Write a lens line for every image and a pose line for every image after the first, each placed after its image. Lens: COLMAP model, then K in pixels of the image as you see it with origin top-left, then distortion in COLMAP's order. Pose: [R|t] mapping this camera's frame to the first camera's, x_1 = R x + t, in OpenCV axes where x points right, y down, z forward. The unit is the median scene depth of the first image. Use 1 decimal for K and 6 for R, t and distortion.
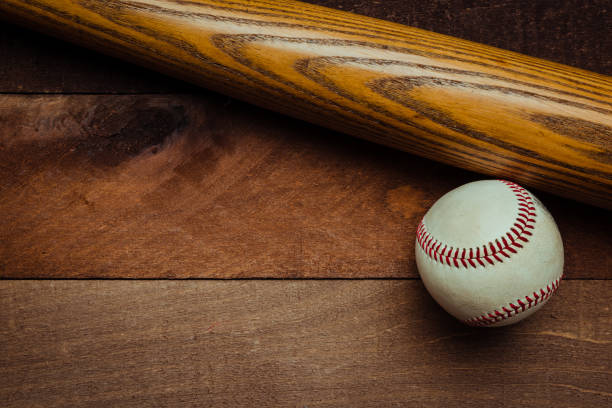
lens RADIAL K [[1024.2, 0, 303.5], [0, 1024.2, 201.9], [0, 0, 1]] dist [0.044946, 0.000000]
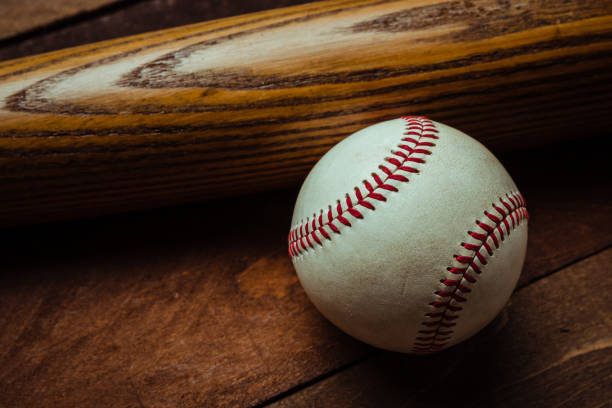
lens RADIAL K [[1024.2, 0, 311.4], [0, 1024.2, 203.0], [0, 0, 1]] dist [0.044946, 0.000000]
pose [[0.894493, -0.368025, 0.253850, -0.022060], [0.446358, 0.702821, -0.553902, 0.335388], [0.025439, 0.608770, 0.792939, 0.462159]]
